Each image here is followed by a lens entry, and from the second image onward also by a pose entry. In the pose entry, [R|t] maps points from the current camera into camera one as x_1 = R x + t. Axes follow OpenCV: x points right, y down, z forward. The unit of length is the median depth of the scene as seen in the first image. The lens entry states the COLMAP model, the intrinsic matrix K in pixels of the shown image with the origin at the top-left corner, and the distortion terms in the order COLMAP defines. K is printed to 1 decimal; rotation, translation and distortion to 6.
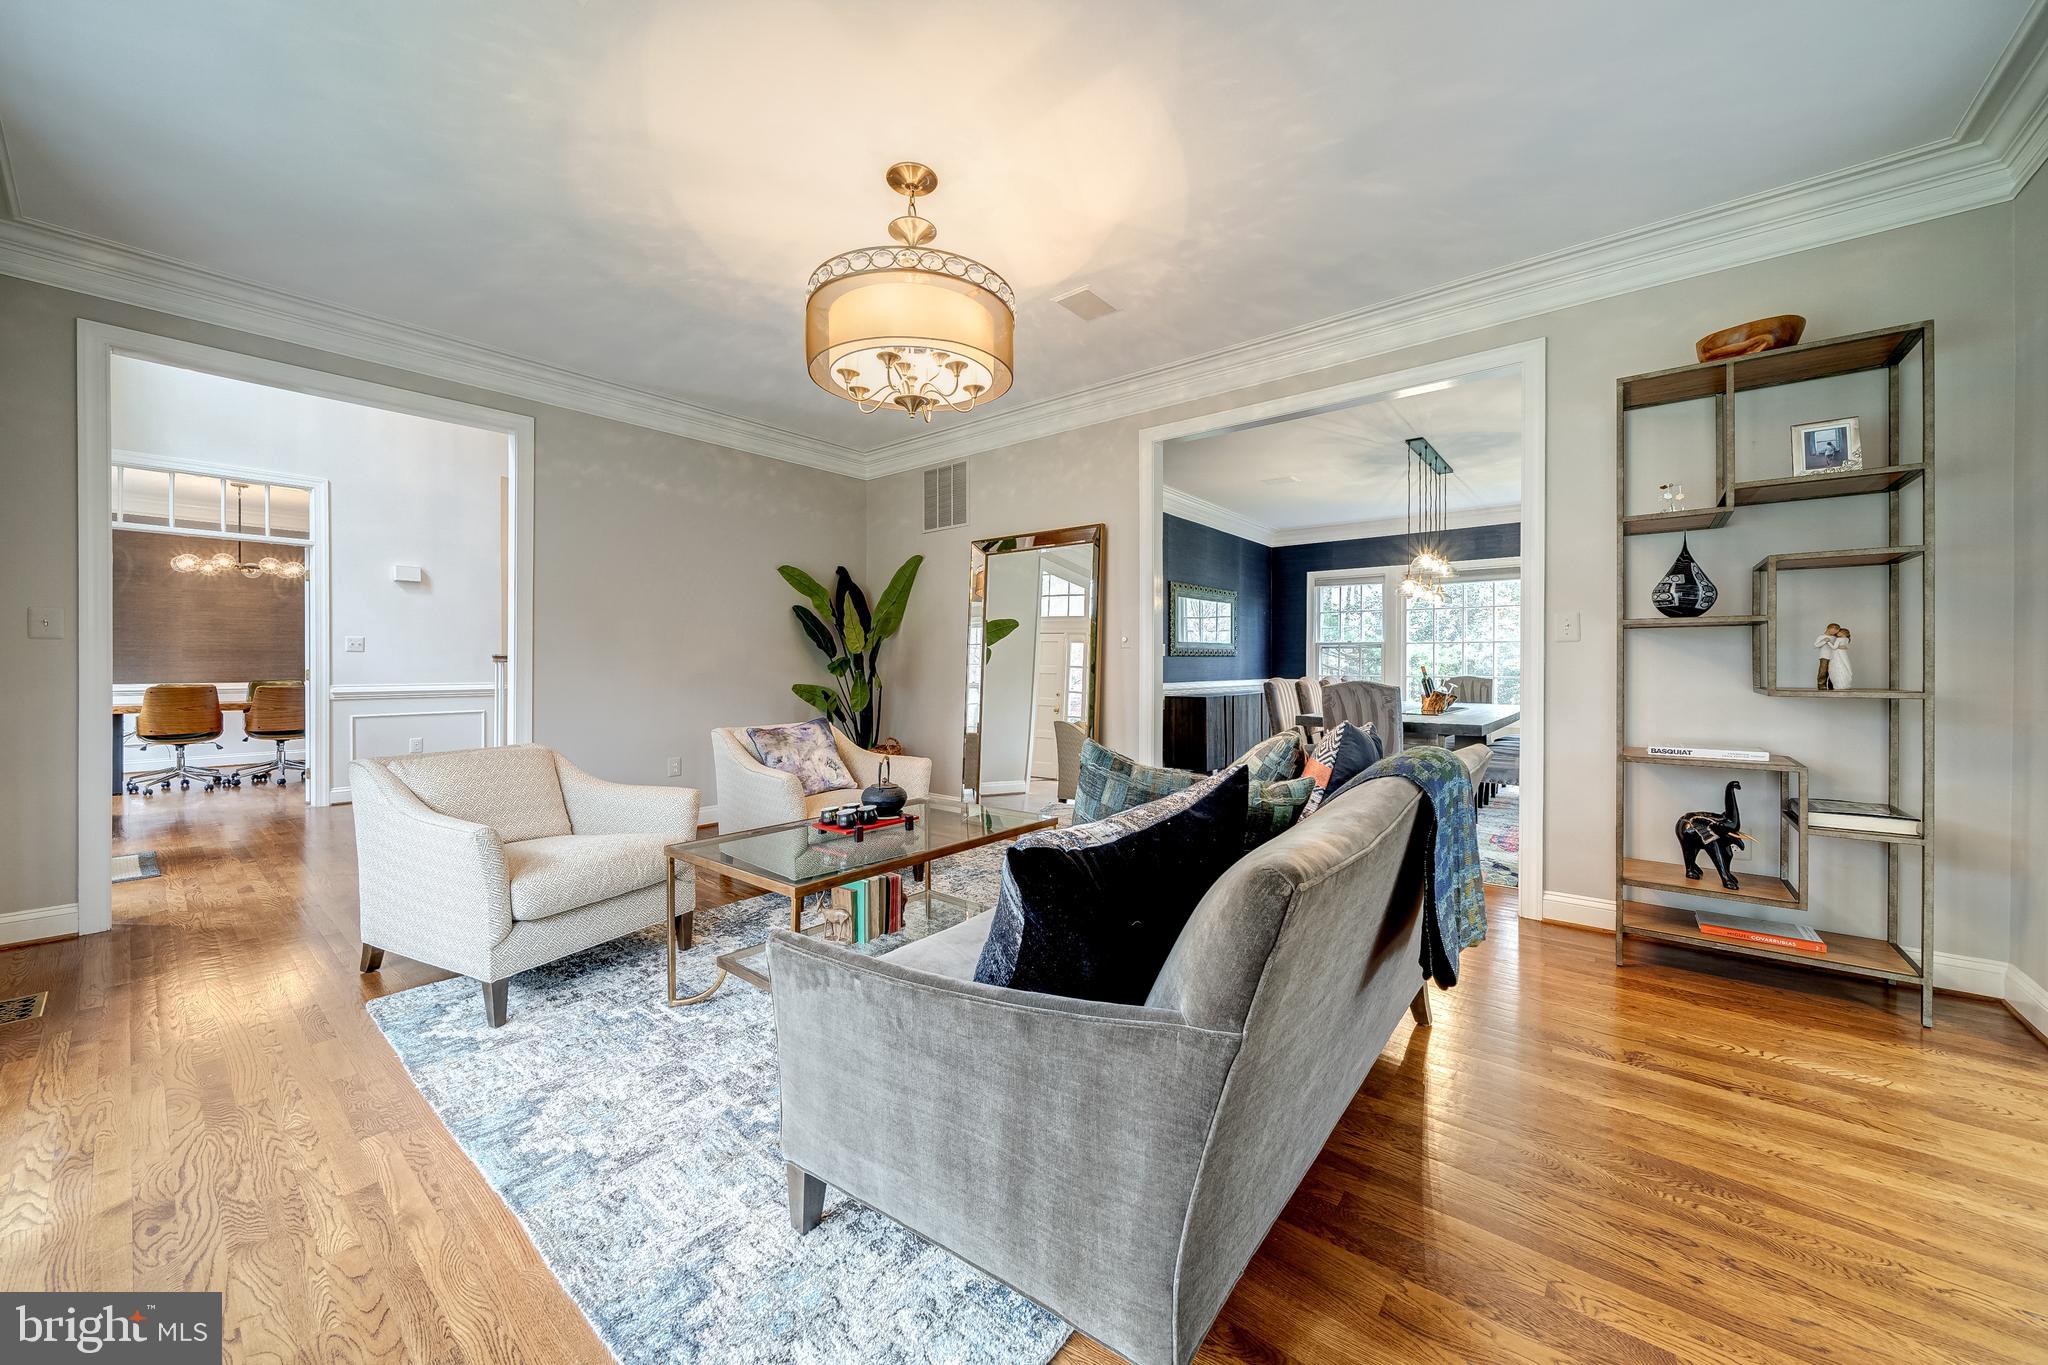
lens RADIAL K [[744.5, 0, 991.9], [0, 744.5, 675.9], [0, 0, 1]] dist [-0.001049, -0.000078]
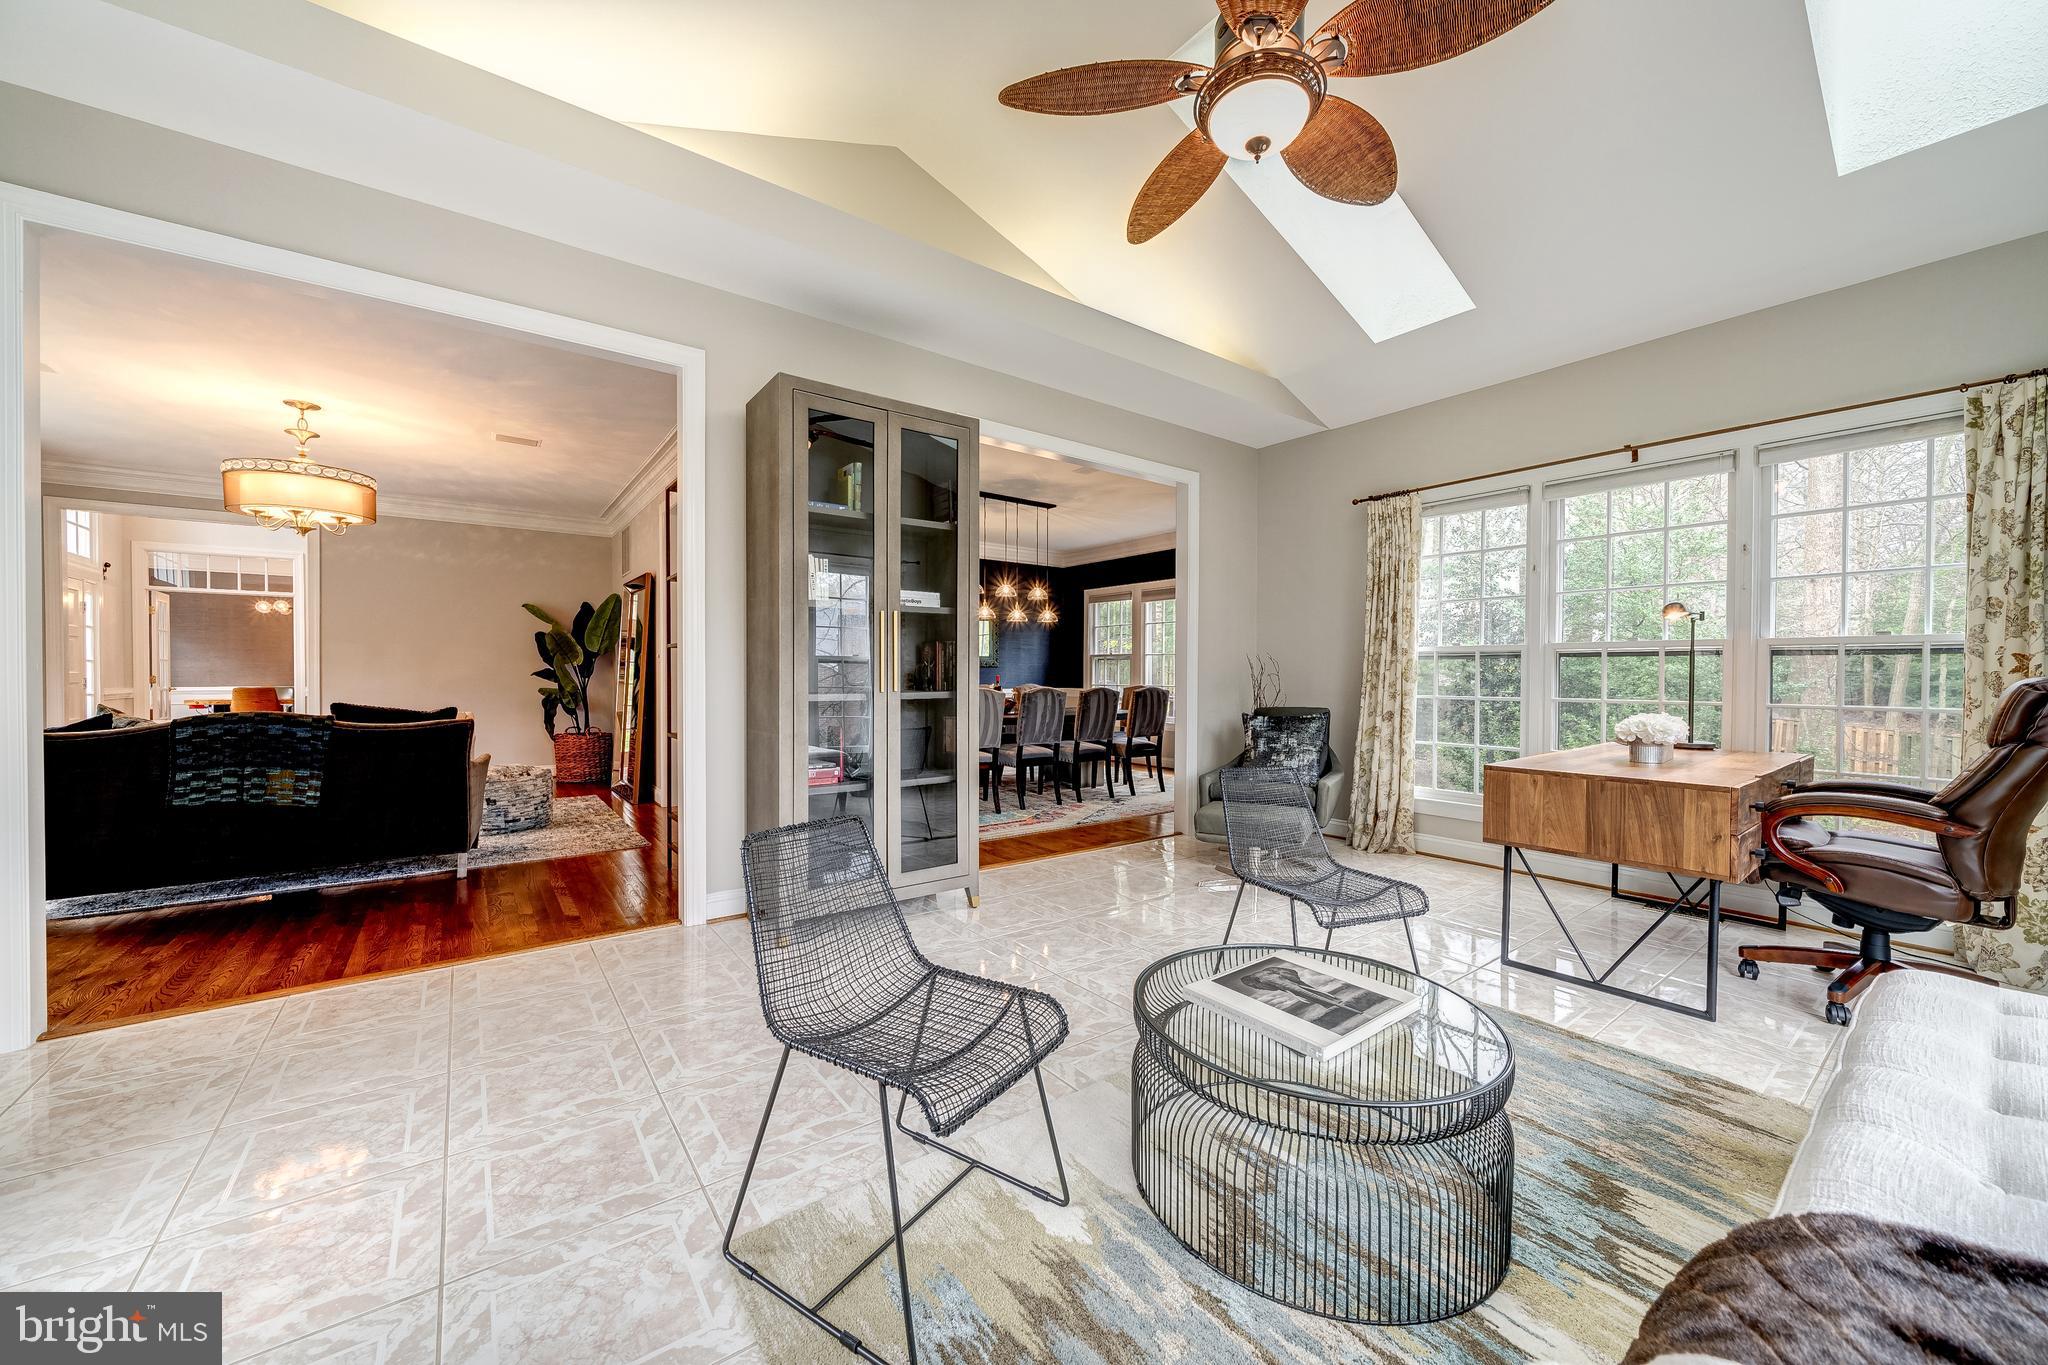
lens RADIAL K [[744.5, 0, 991.9], [0, 744.5, 675.9], [0, 0, 1]] dist [-0.001049, -0.000078]
pose [[0.968691, 0.001327, -0.248267, 0.749812], [-0.005072, 0.999883, -0.014448, 0.006708], [0.248219, 0.015255, 0.968584, -0.130080]]
